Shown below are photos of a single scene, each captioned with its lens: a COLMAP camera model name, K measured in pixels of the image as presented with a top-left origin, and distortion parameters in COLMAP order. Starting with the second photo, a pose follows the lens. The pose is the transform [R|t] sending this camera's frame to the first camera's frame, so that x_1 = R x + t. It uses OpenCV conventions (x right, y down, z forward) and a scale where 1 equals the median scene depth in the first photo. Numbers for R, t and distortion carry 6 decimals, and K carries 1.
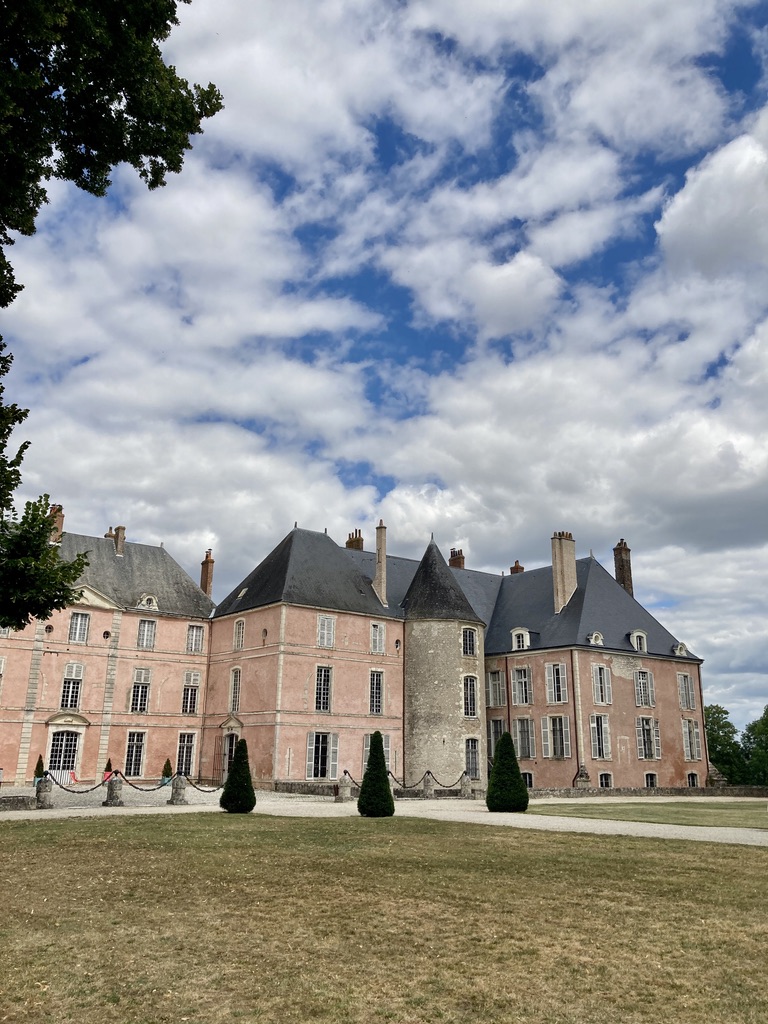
lens RADIAL K [[837.8, 0, 381.6], [0, 837.8, 500.4], [0, 0, 1]] dist [0.046122, -0.054480]
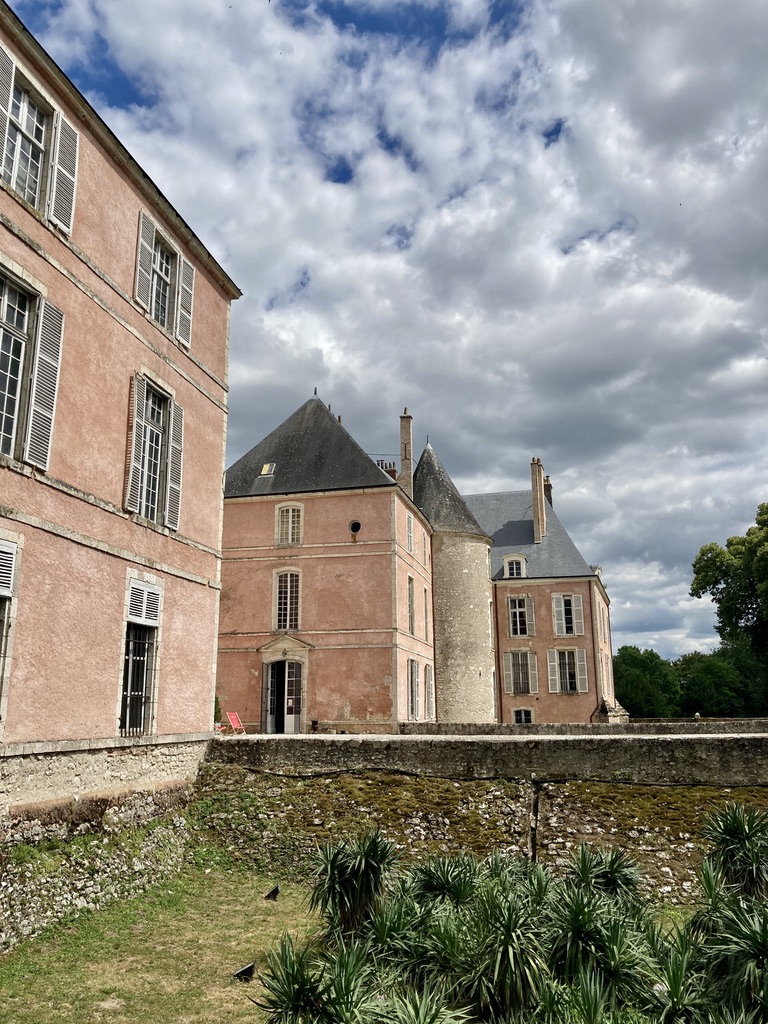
lens RADIAL K [[837.8, 0, 391.0], [0, 837.8, 512.0], [0, 0, 1]] dist [0.046122, -0.054480]
pose [[0.790885, 0.124864, 0.599091, -0.539475], [-0.164094, 0.986383, 0.011043, 0.130112], [-0.589555, -0.107041, 0.800605, 0.389694]]
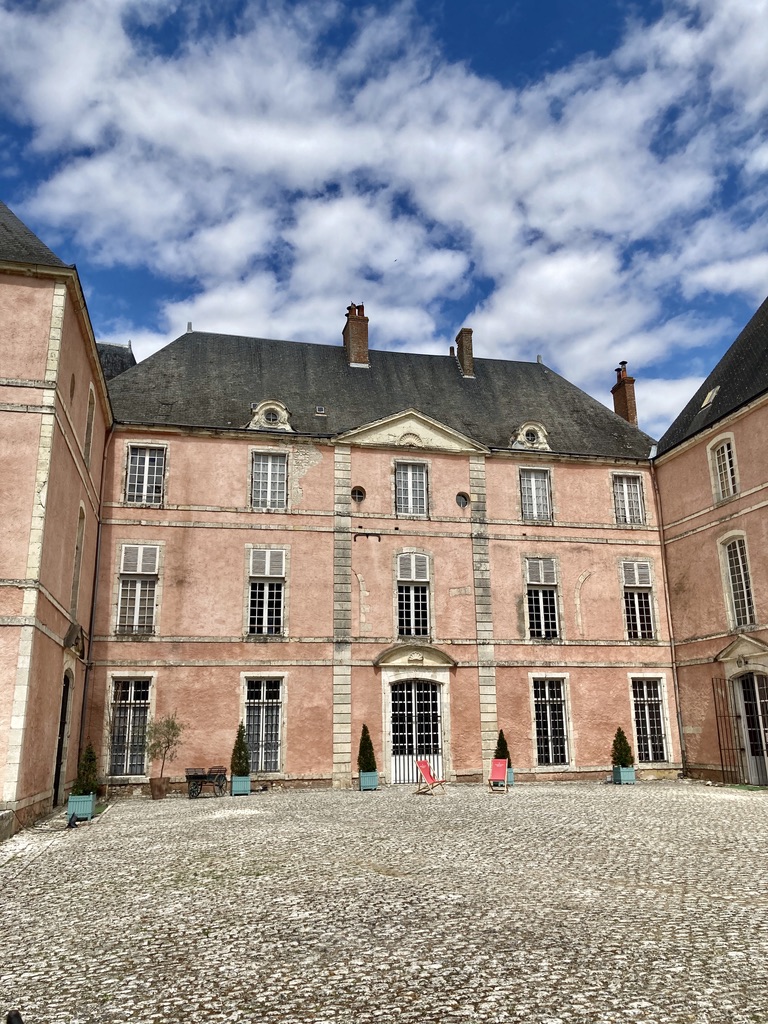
lens RADIAL K [[837.8, 0, 392.9], [0, 837.8, 501.7], [0, 0, 1]] dist [0.046122, -0.054480]
pose [[0.899372, -0.140475, -0.414000, -0.146777], [0.152463, 0.988300, -0.004132, 0.154935], [0.409737, -0.059404, 0.910268, 0.497671]]
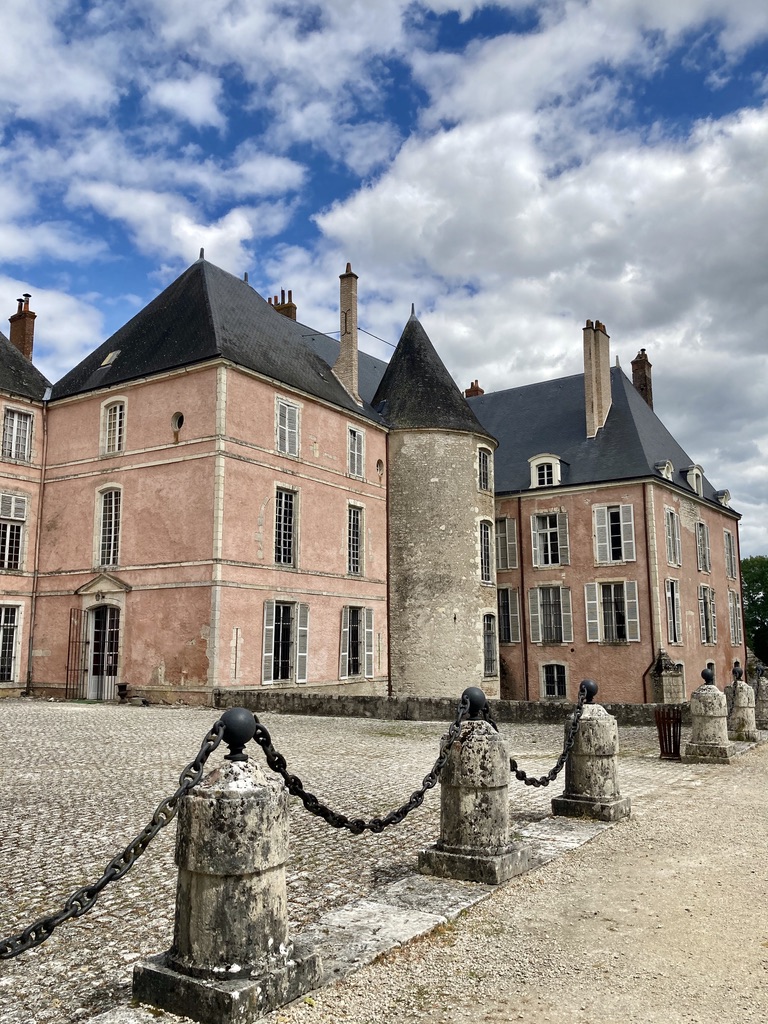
lens RADIAL K [[837.8, 0, 389.3], [0, 837.8, 519.9], [0, 0, 1]] dist [0.046122, -0.054480]
pose [[0.951460, 0.033515, 0.305943, -0.168647], [-0.077489, 0.988117, 0.132738, 0.136498], [-0.297859, -0.150002, 0.942751, 0.442151]]
